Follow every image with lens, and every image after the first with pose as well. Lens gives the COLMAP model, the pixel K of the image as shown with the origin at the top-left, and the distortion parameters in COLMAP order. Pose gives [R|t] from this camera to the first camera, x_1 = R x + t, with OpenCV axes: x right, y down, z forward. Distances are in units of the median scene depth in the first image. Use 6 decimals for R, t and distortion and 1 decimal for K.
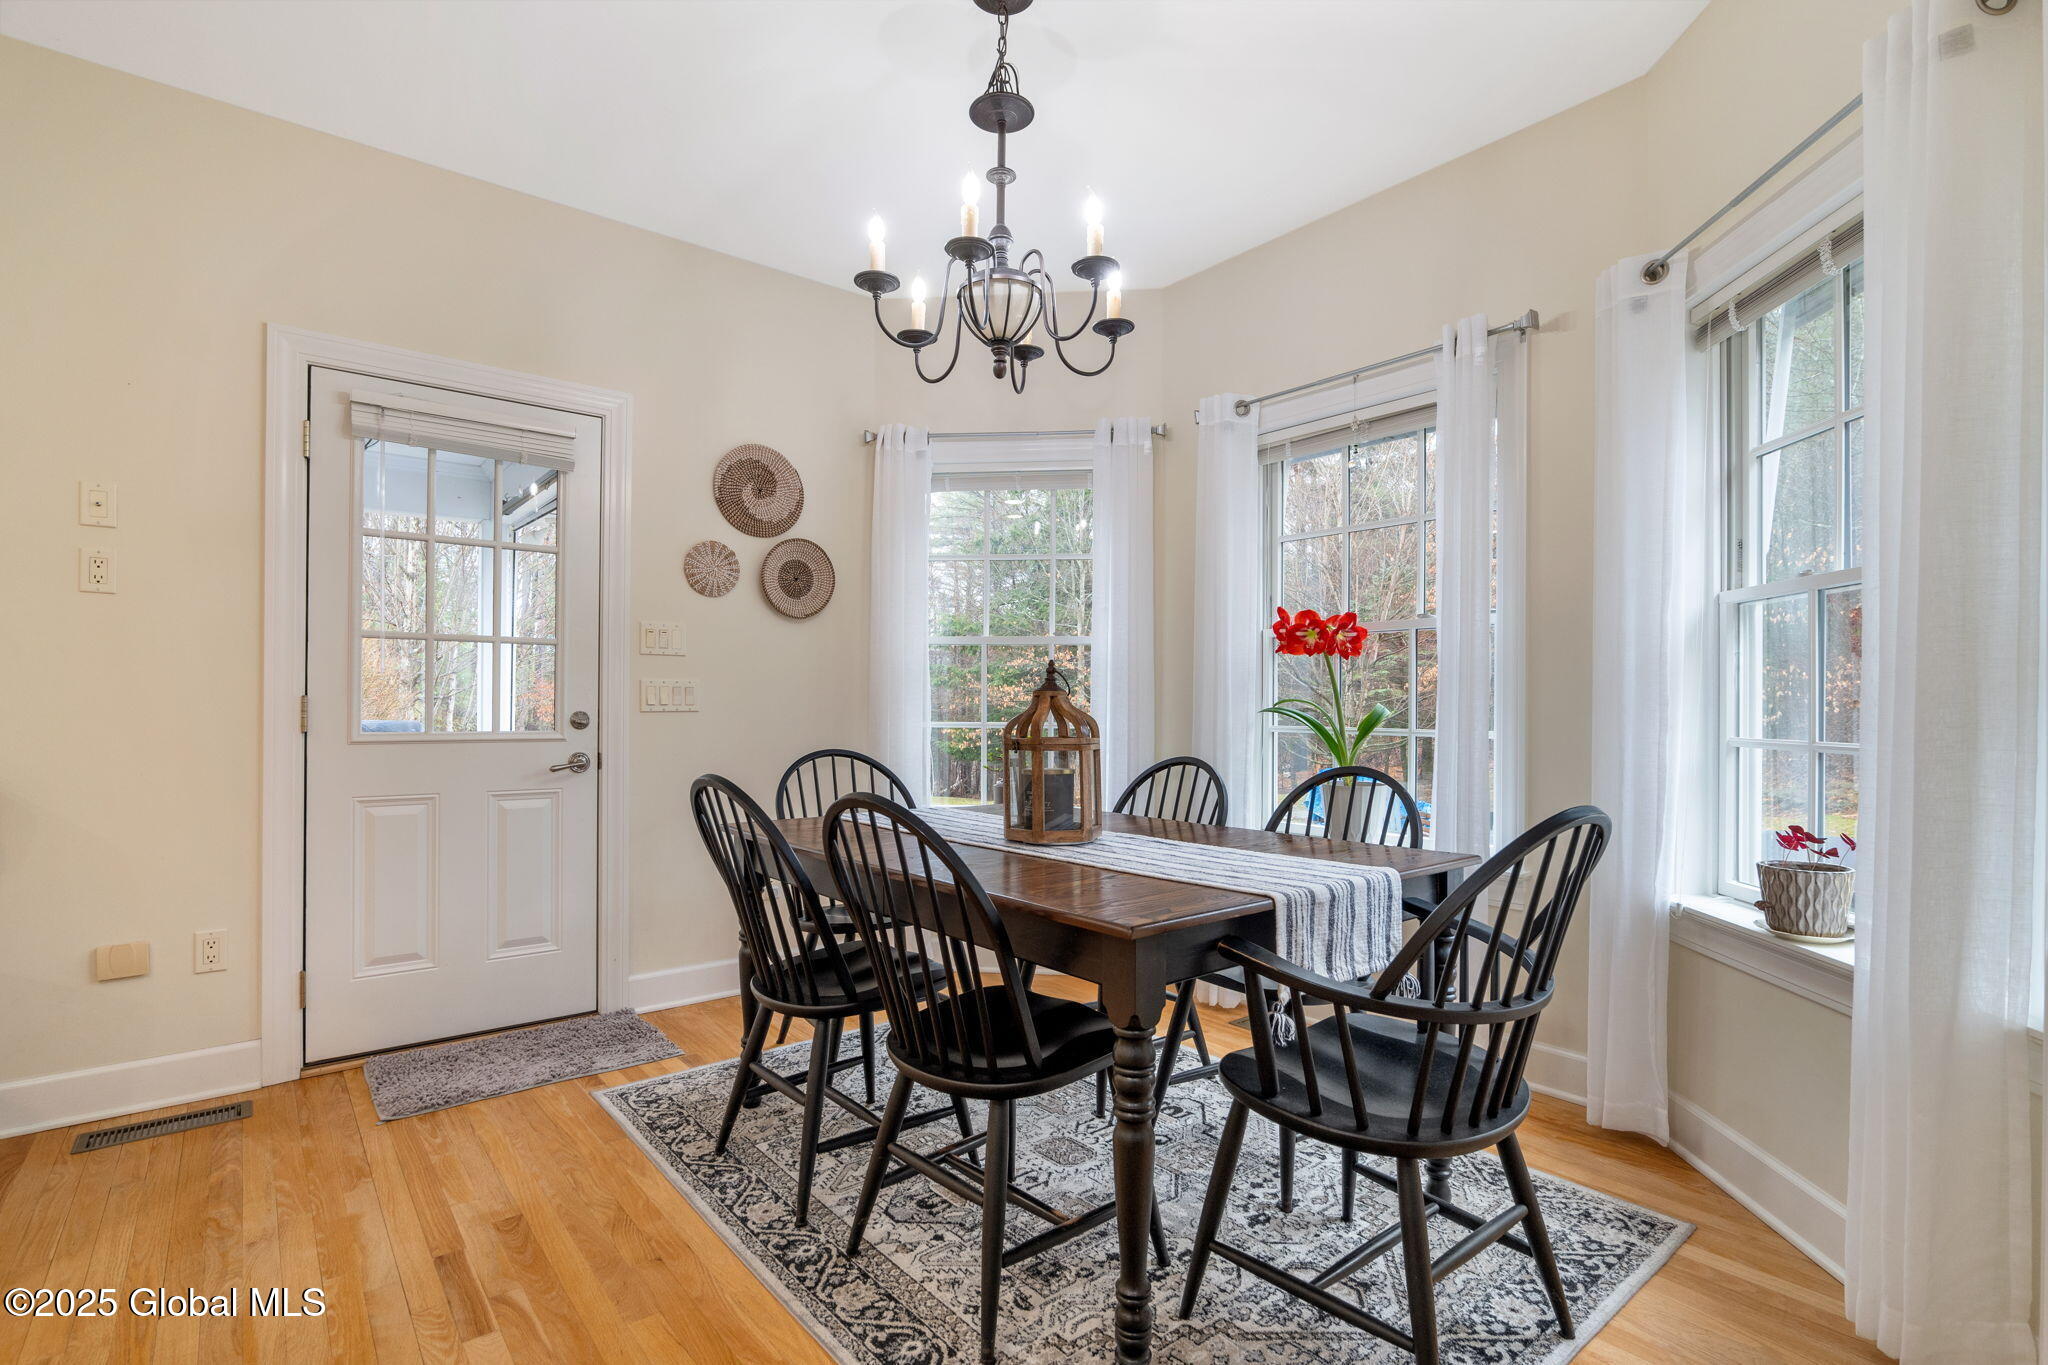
lens RADIAL K [[970.7, 0, 1036.6], [0, 970.7, 700.0], [0, 0, 1]] dist [-0.025505, 0.002874]
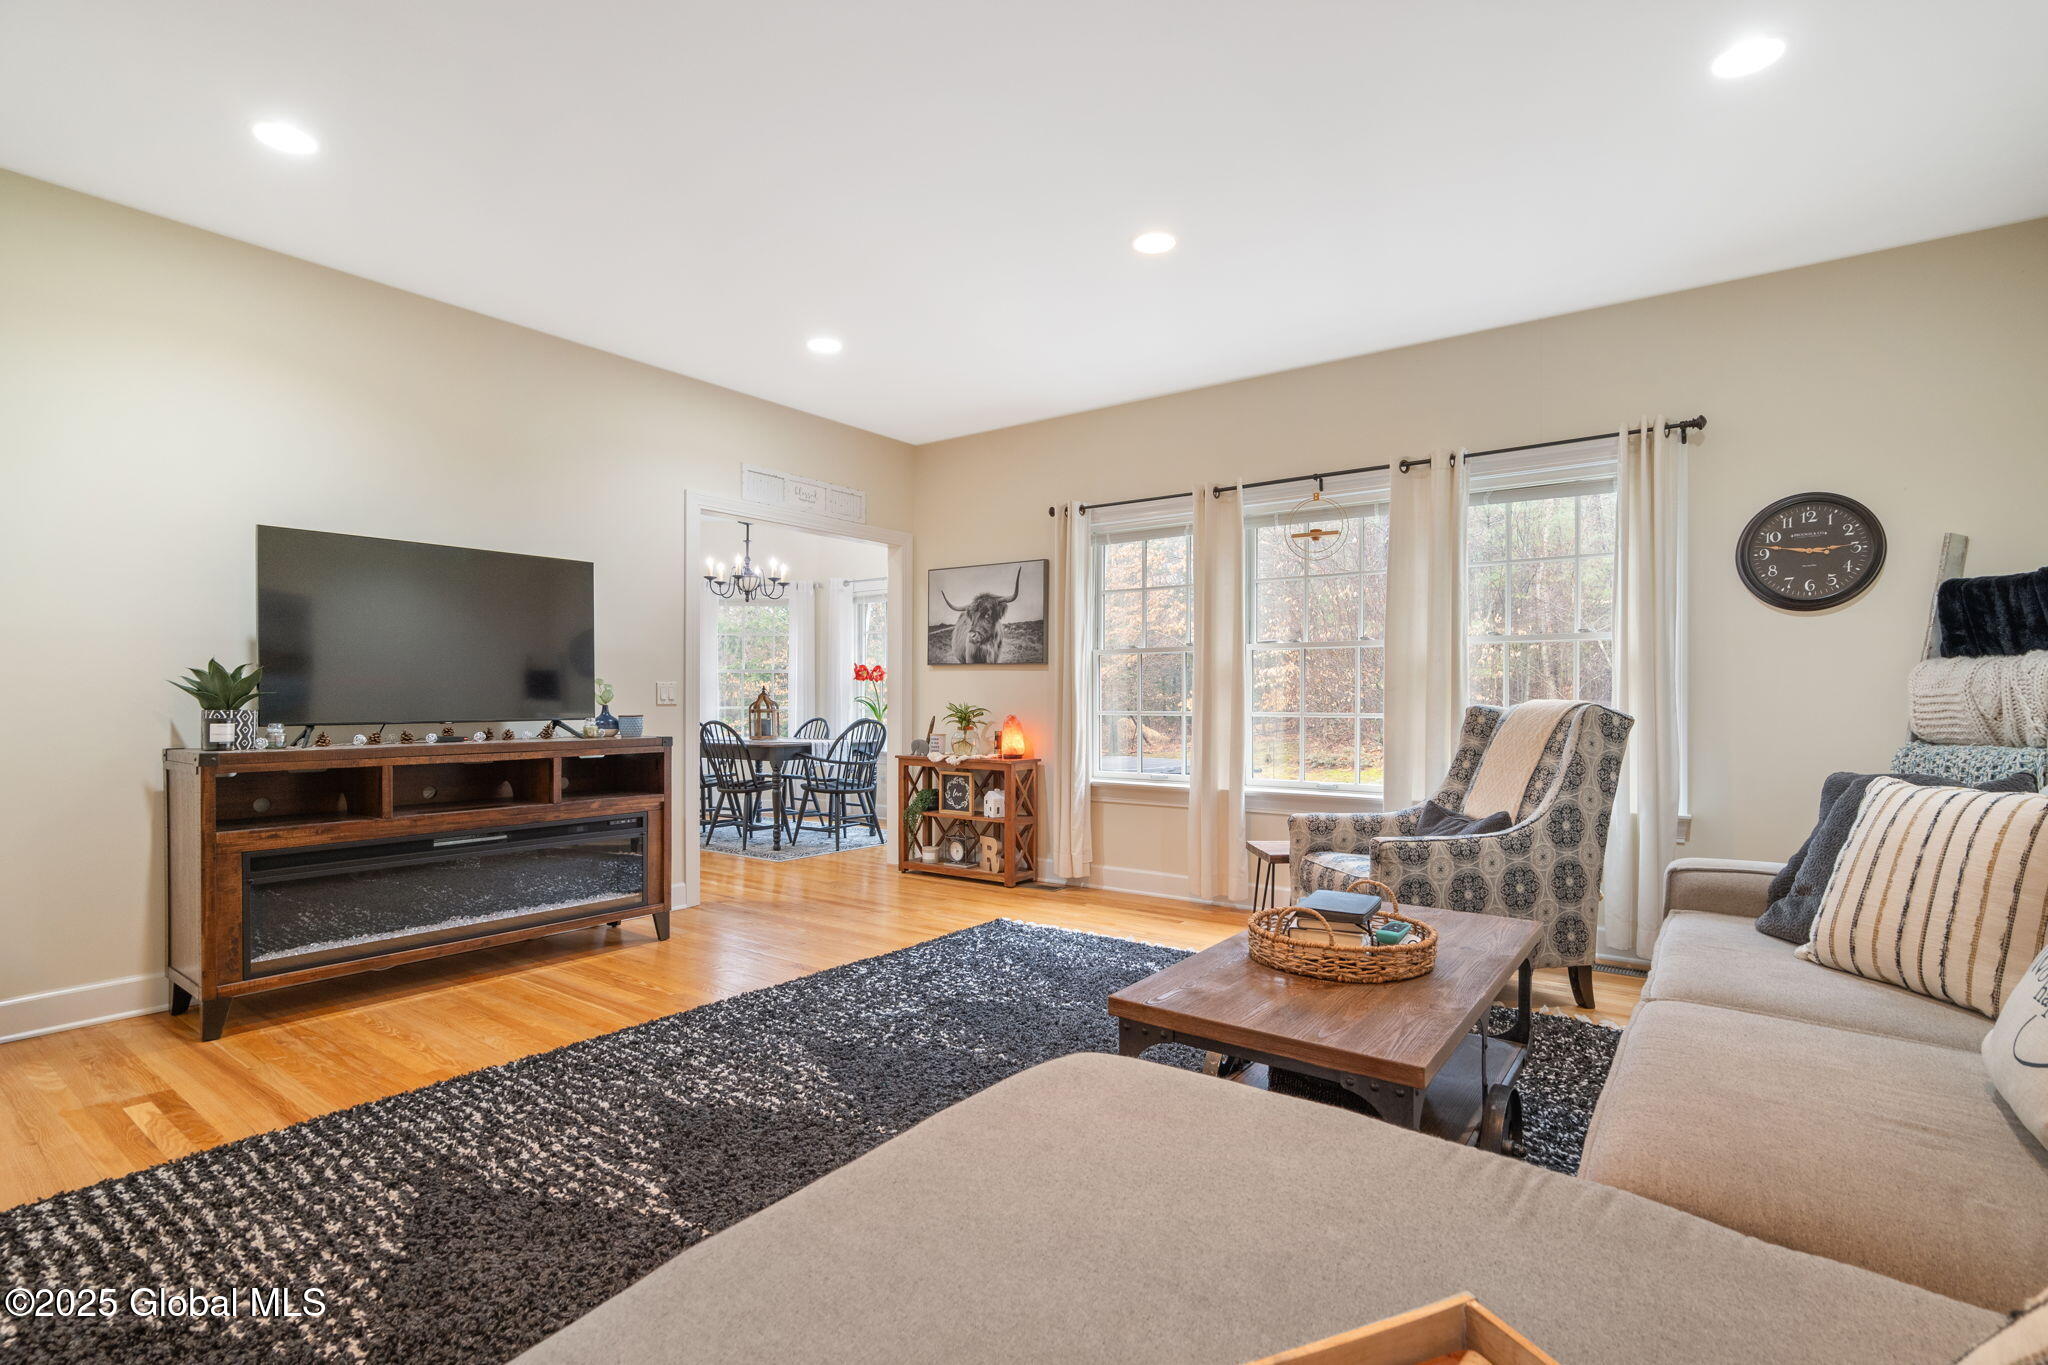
lens RADIAL K [[970.7, 0, 1027.5], [0, 970.7, 688.3], [0, 0, 1]] dist [-0.025505, 0.002874]
pose [[0.972874, 0.003663, 0.231308, 0.092547], [-0.001293, 0.999945, -0.010397, 0.003780], [-0.231333, 0.009816, 0.972825, -1.734027]]
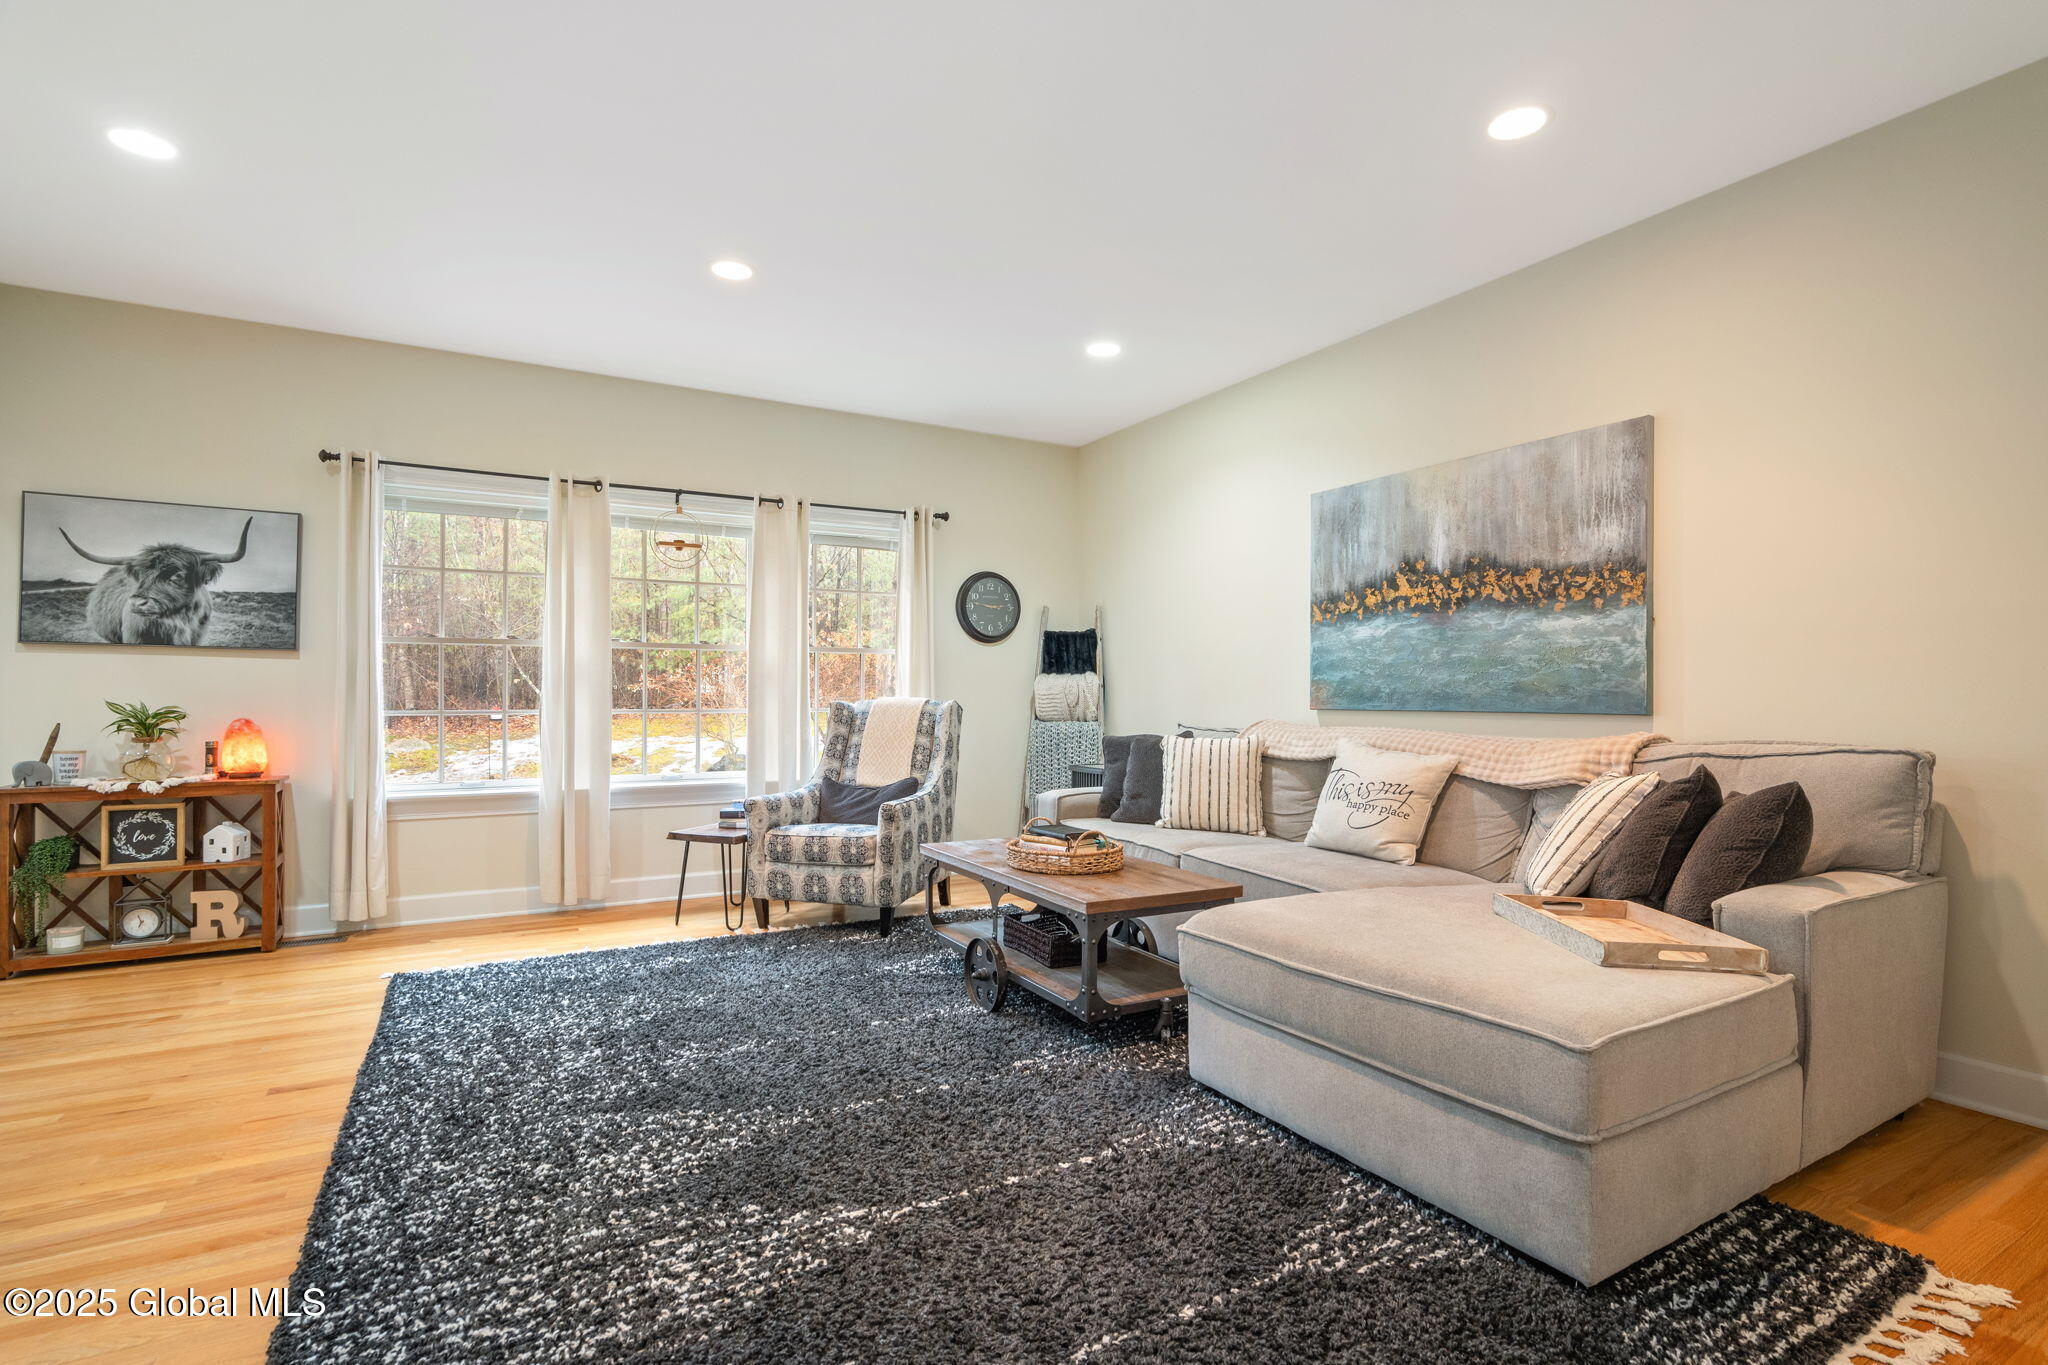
lens RADIAL K [[970.7, 0, 1036.7], [0, 970.7, 686.6], [0, 0, 1]] dist [-0.025505, 0.002874]
pose [[0.170894, 0.009189, 0.985247, -0.600683], [-0.002157, 0.999958, -0.008952, 0.000660], [-0.985287, -0.000596, 0.170907, -1.261231]]
